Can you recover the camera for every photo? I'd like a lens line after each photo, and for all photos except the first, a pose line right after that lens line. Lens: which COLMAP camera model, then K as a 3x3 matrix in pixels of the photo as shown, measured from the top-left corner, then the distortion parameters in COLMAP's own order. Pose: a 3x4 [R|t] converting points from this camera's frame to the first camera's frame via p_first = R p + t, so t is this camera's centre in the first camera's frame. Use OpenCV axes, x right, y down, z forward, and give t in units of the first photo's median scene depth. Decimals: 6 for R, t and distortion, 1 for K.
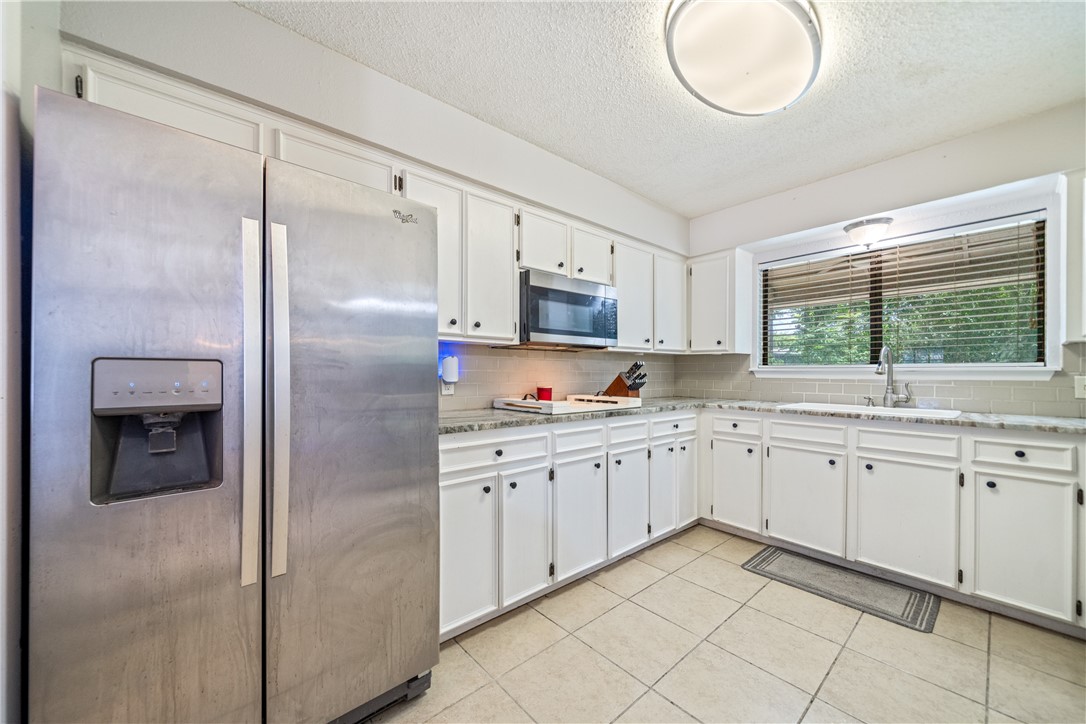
lens RADIAL K [[404.3, 0, 543.5], [0, 404.3, 368.2], [0, 0, 1]] dist [-0.008672, 0.000086]
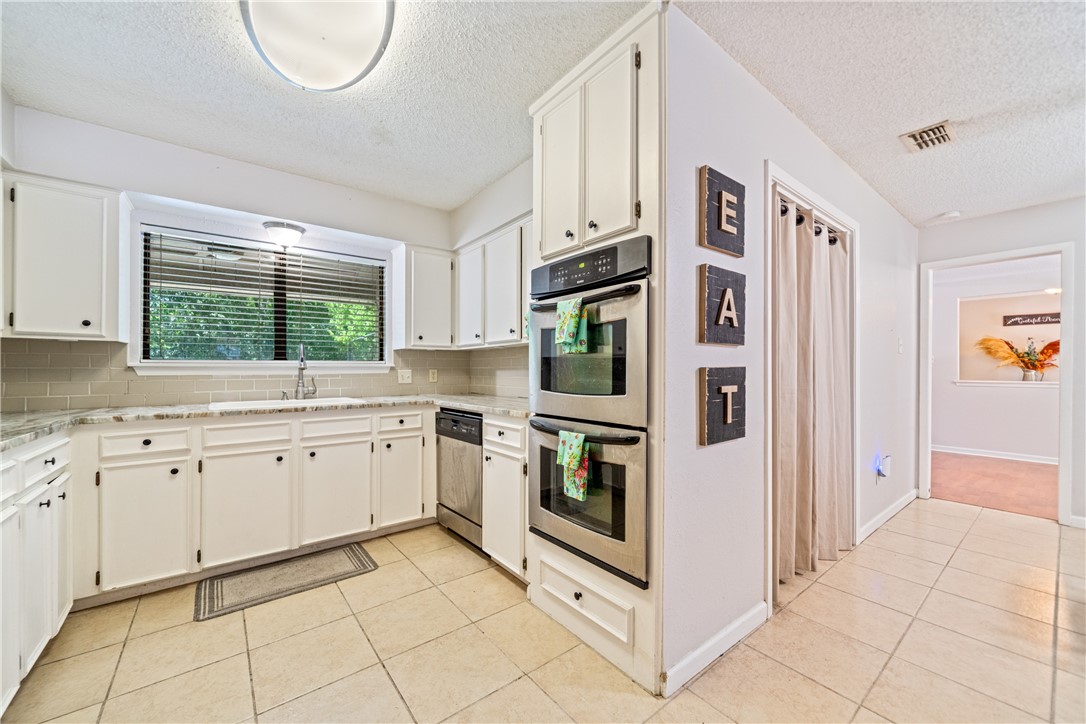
lens RADIAL K [[404.3, 0, 549.9], [0, 404.3, 365.6], [0, 0, 1]] dist [-0.008672, 0.000086]
pose [[0.035653, 0.003543, 0.999358, -0.247093], [-0.007782, 0.999964, -0.003268, 0.002369], [-0.999334, -0.007660, 0.035680, 0.297655]]
